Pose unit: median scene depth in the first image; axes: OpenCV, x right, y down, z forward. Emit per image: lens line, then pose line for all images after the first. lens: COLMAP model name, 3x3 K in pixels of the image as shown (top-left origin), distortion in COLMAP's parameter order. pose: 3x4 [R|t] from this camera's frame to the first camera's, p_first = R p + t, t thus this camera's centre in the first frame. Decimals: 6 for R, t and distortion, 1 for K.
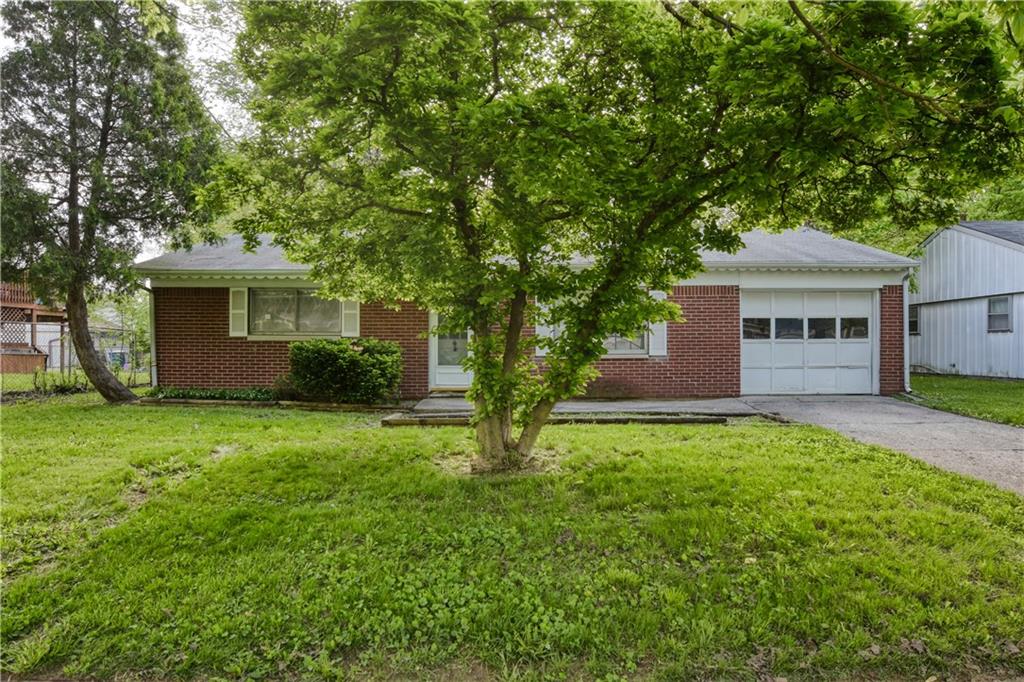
lens RADIAL K [[628.9, 0, 512.0], [0, 628.9, 341.0], [0, 0, 1]] dist [-0.015758, 0.000426]
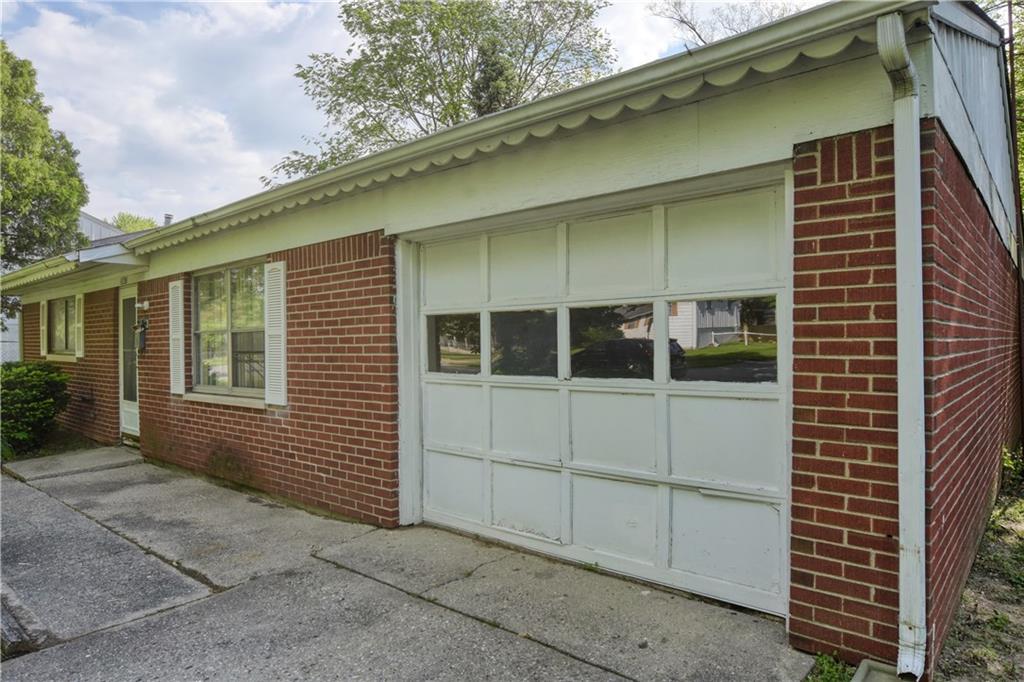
lens RADIAL K [[634.2, 0, 512.0], [0, 634.2, 341.0], [0, 0, 1]] dist [-0.022149, -0.000979]
pose [[0.754138, -0.007445, -0.656673, 0.658733], [0.016741, 0.999829, 0.007890, -0.023653], [0.656502, -0.016943, 0.754134, 0.763018]]
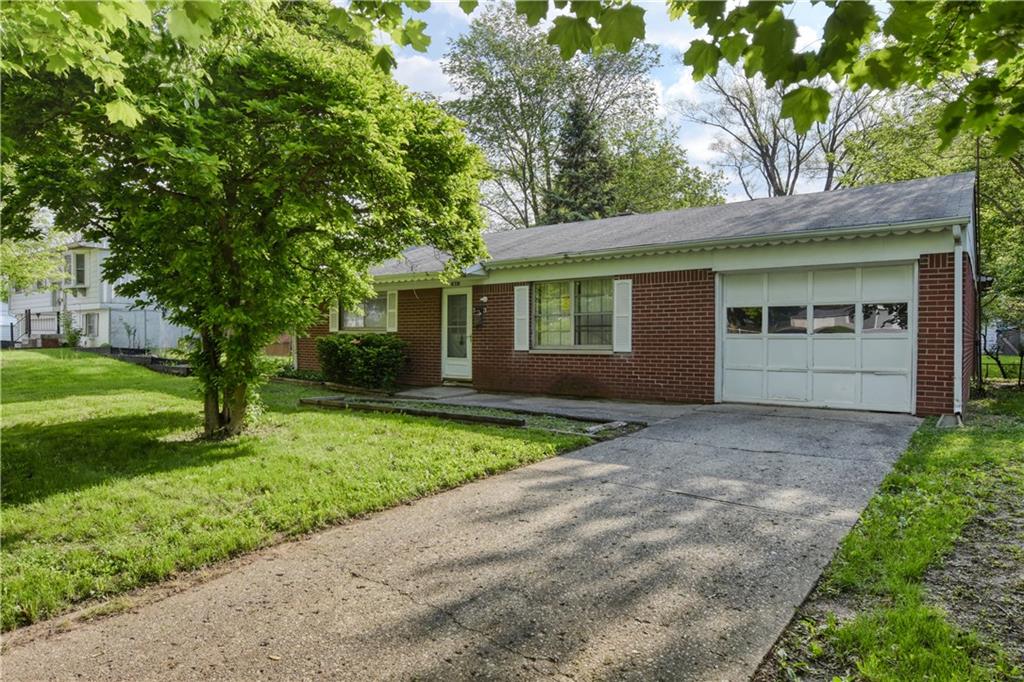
lens RADIAL K [[628.9, 0, 512.0], [0, 628.9, 341.0], [0, 0, 1]] dist [-0.015758, 0.000426]
pose [[0.794794, 0.006859, -0.606841, 0.649128], [0.003256, 0.999874, 0.015566, -0.006903], [0.606871, -0.014347, 0.794671, 0.187252]]
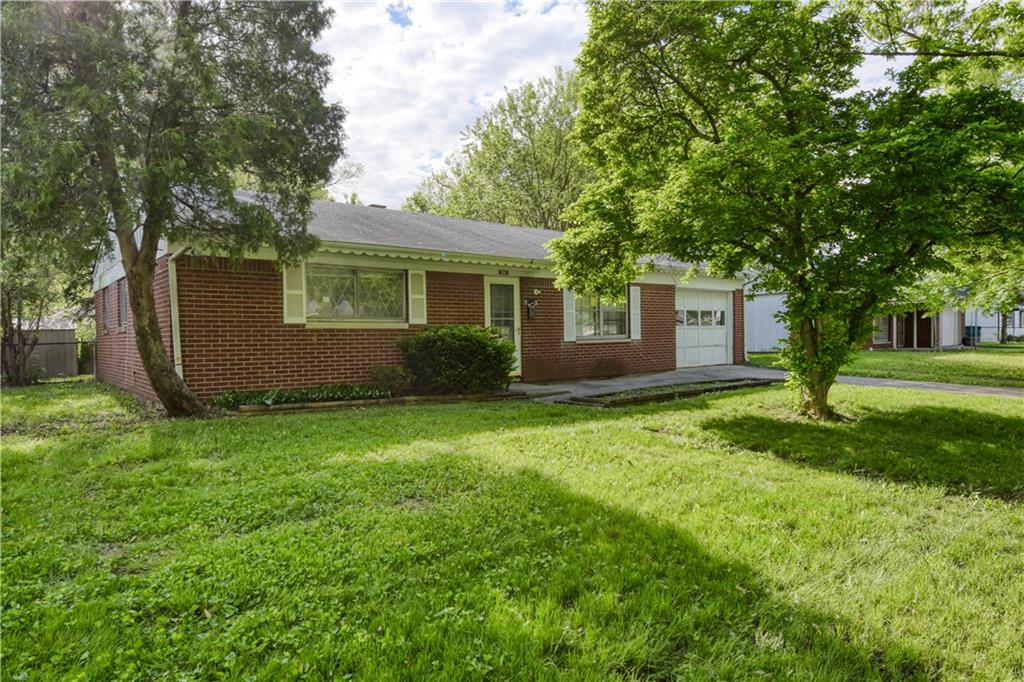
lens RADIAL K [[634.2, 0, 512.0], [0, 634.2, 341.0], [0, 0, 1]] dist [-0.022149, -0.000979]
pose [[0.764906, -0.015942, 0.643944, -0.744228], [0.006252, 0.999830, 0.017325, 0.003060], [-0.644111, -0.009226, 0.764876, 0.206756]]
